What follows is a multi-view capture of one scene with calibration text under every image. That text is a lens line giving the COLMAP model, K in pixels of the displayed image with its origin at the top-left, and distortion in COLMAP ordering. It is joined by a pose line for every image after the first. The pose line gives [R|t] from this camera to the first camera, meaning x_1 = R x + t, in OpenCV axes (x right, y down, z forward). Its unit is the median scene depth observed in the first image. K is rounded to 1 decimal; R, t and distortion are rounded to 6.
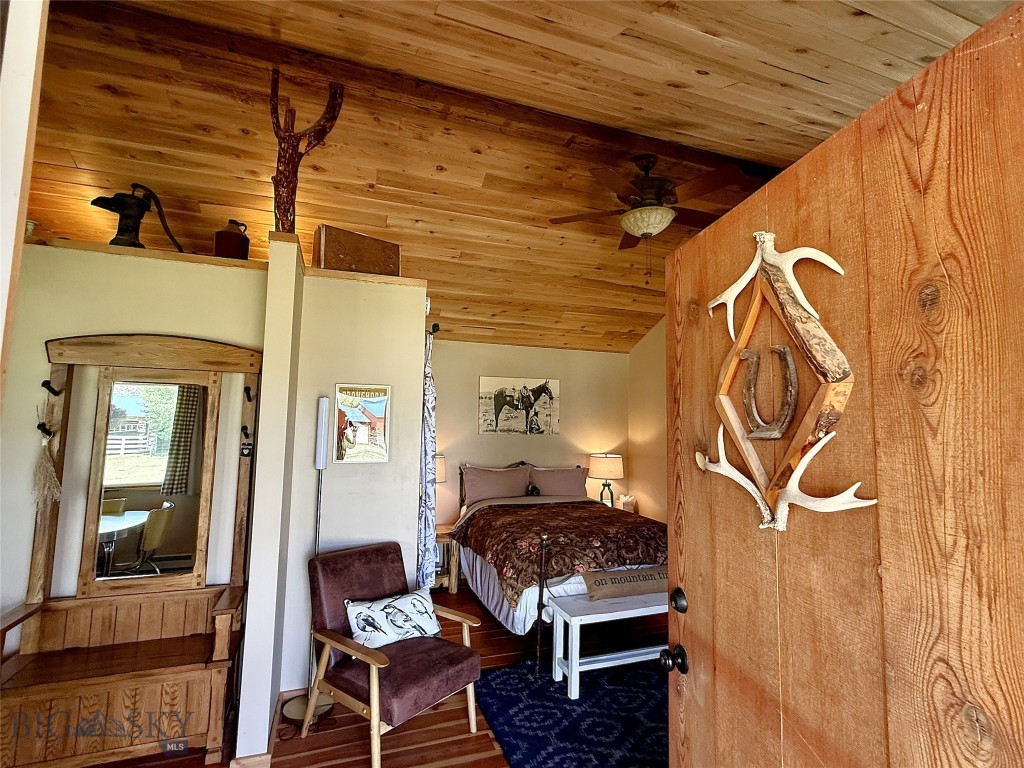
lens RADIAL K [[487.4, 0, 510.7], [0, 487.4, 383.0], [0, 0, 1]] dist [0.003511, 0.000088]
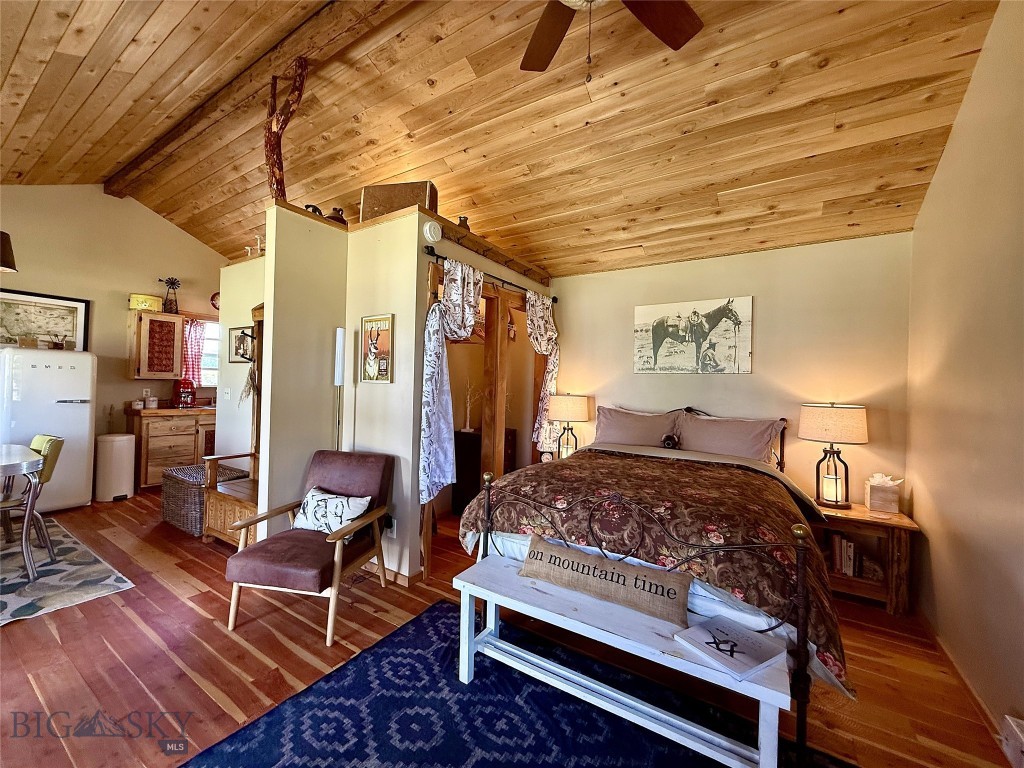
lens RADIAL K [[409.4, 0, 507.7], [0, 409.4, 384.1], [0, 0, 1]] dist [-0.000073, 0.000180]
pose [[0.615826, 0.000265, -0.787883, 0.722051], [0.054718, 0.997571, 0.043104, 0.156302], [0.785980, -0.069656, 0.614315, 0.721147]]
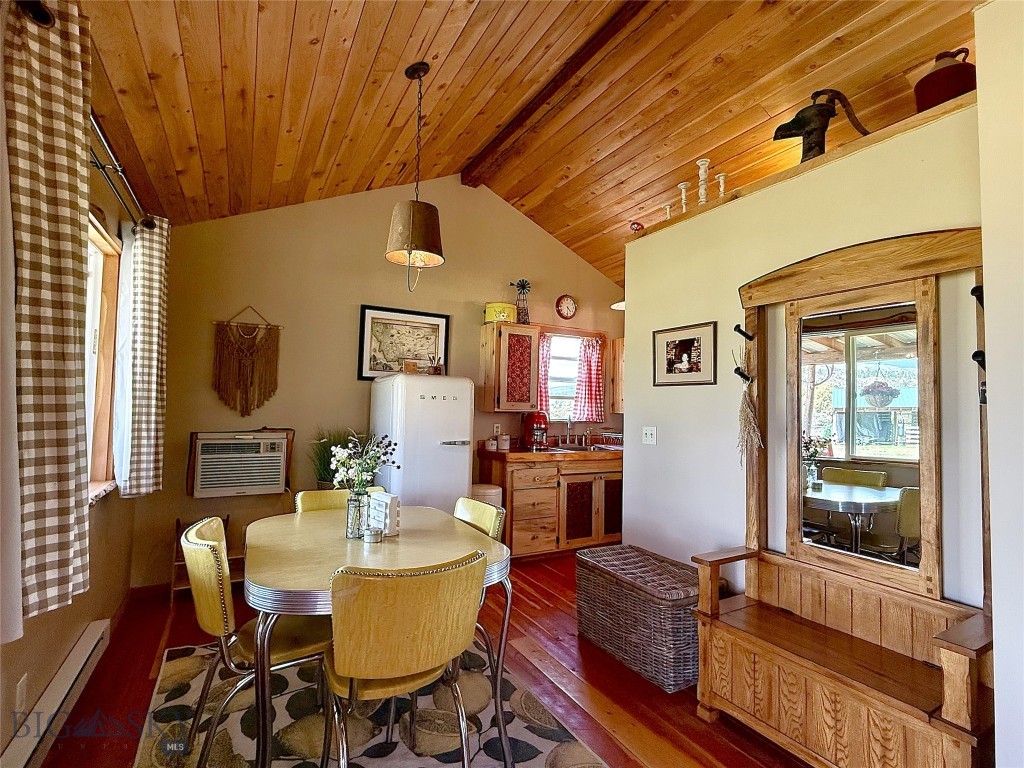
lens RADIAL K [[487.4, 0, 511.2], [0, 487.4, 384.3], [0, 0, 1]] dist [0.003511, 0.000088]
pose [[0.176401, -0.058687, -0.982567, -0.056896], [0.073896, 0.996194, -0.046234, 0.110806], [0.981541, -0.064452, 0.180066, 0.315948]]
